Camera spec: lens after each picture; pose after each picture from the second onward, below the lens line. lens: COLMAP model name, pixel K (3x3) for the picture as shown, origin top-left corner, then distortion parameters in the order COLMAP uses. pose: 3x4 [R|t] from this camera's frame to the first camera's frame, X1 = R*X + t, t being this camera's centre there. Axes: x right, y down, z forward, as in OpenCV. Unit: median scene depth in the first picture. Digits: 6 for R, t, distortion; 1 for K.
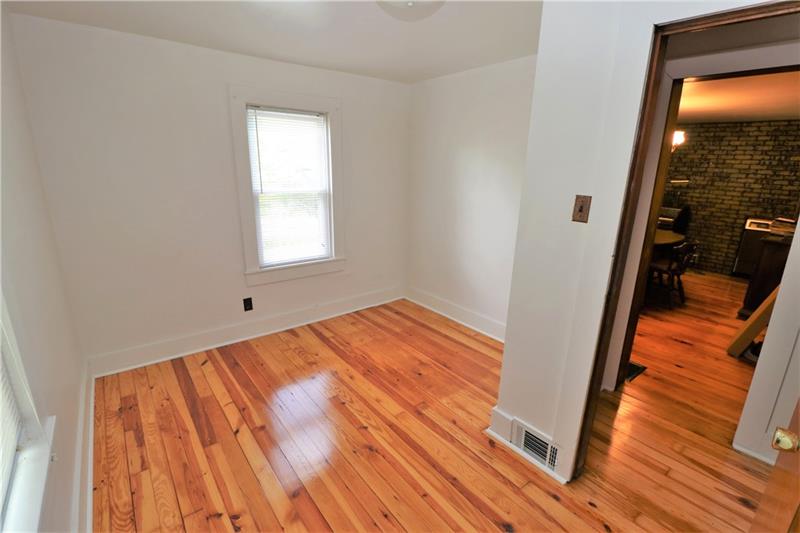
lens RADIAL K [[370.0, 0, 406.0], [0, 370.0, 266.9], [0, 0, 1]] dist [-0.011404, -0.005618]
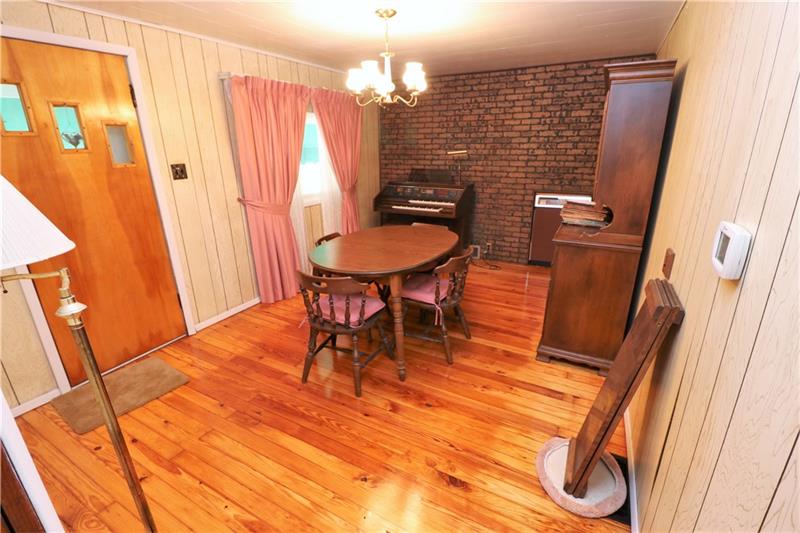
lens RADIAL K [[370.0, 0, 394.5], [0, 370.0, 269.3], [0, 0, 1]] dist [-0.011404, -0.005618]
pose [[0.923415, -0.166072, 0.346012, 0.345079], [0.146875, 0.985818, 0.081183, -0.081297], [-0.354587, -0.024145, 0.934711, 0.350937]]
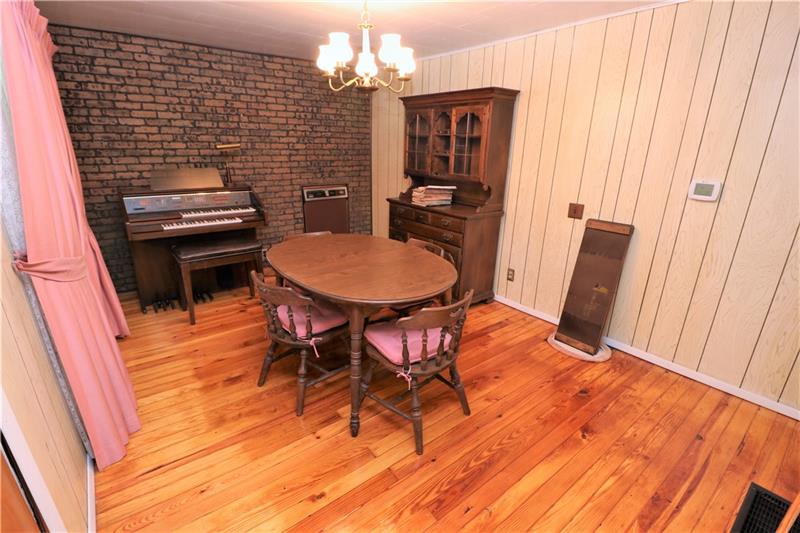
lens RADIAL K [[370.0, 0, 403.4], [0, 370.0, 270.0], [0, 0, 1]] dist [-0.011404, -0.005618]
pose [[0.012466, -0.367179, 0.930067, 0.120589], [0.245066, 0.902893, 0.353167, -0.203847], [-0.969426, 0.223525, 0.101238, 0.746886]]
